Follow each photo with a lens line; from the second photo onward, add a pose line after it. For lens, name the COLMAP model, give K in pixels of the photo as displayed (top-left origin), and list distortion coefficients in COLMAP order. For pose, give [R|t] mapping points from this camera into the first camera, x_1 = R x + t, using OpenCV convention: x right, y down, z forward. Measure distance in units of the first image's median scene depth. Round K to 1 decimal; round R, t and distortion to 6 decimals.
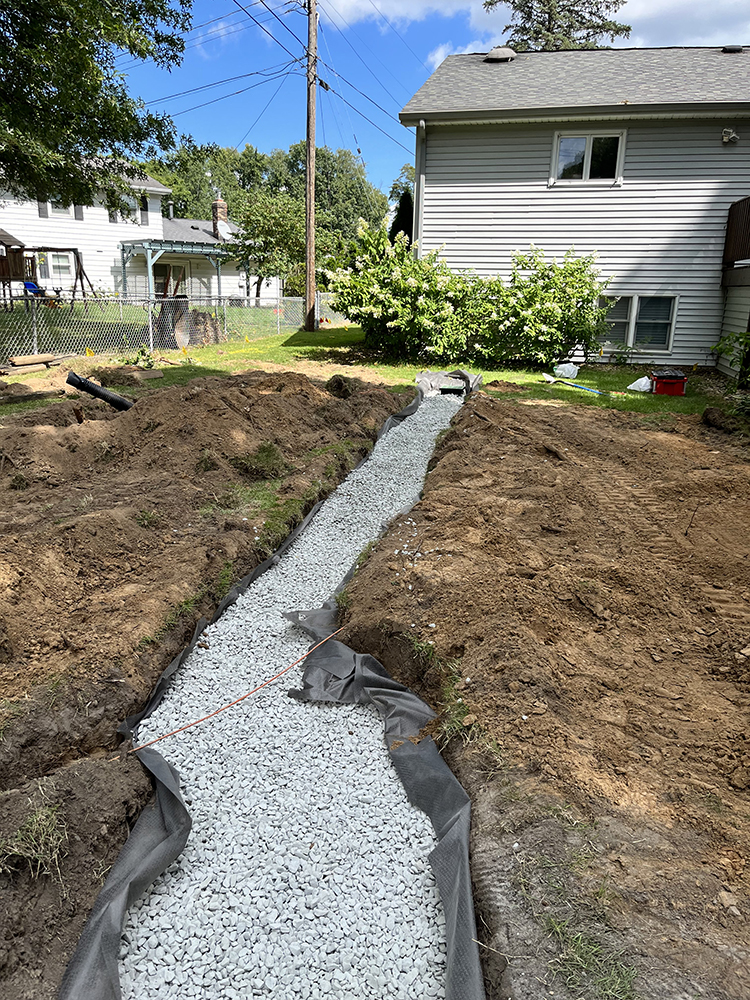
lens RADIAL K [[785.9, 0, 375.0], [0, 785.9, 500.0], [0, 0, 1]] dist [0.062888, -0.081217]
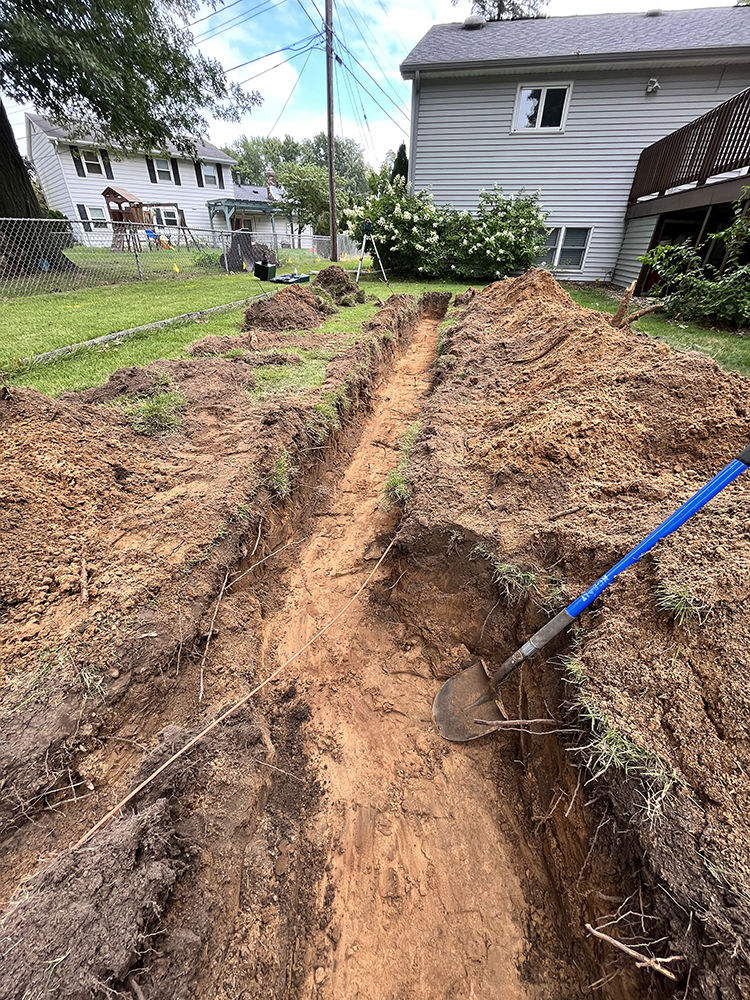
lens RADIAL K [[412.9, 0, 375.0], [0, 412.9, 500.0], [0, 0, 1]] dist [-0.000992, -0.000255]
pose [[0.999905, -0.010167, 0.009289, -0.023164], [0.007035, 0.956963, 0.290123, -0.005614], [-0.011839, -0.290030, 0.956944, 0.154996]]
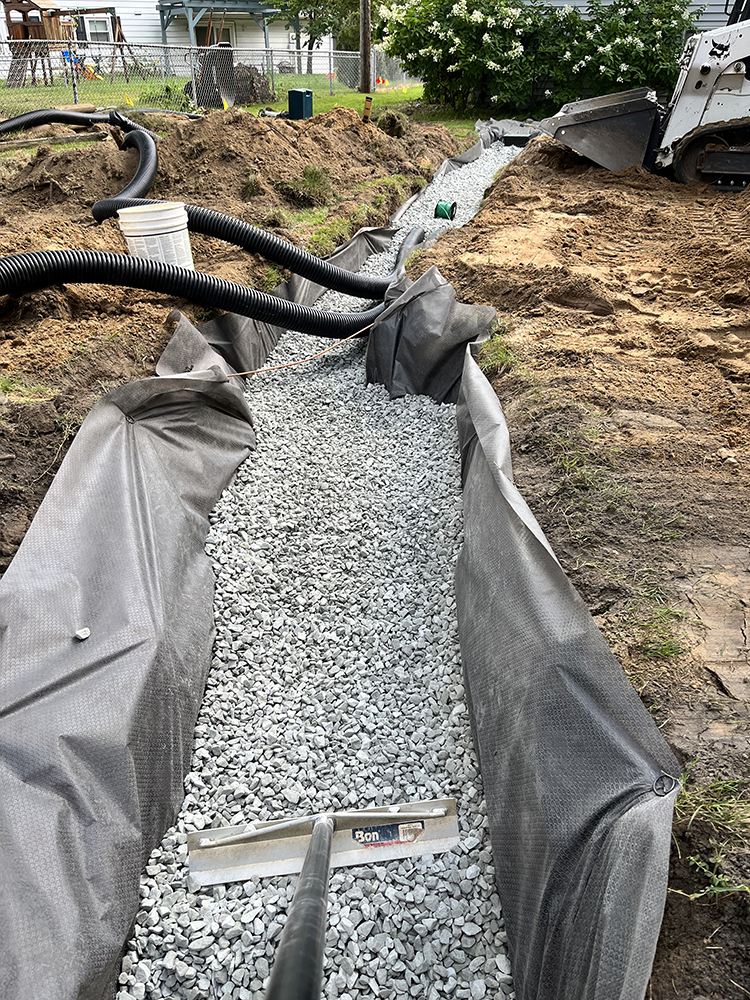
lens RADIAL K [[785.9, 0, 375.0], [0, 785.9, 500.0], [0, 0, 1]] dist [0.062888, -0.081217]
pose [[0.996971, 0.008248, -0.077331, 0.006569], [0.010494, 0.970998, 0.238857, 0.039063], [0.077059, -0.238945, 0.967971, -0.011497]]
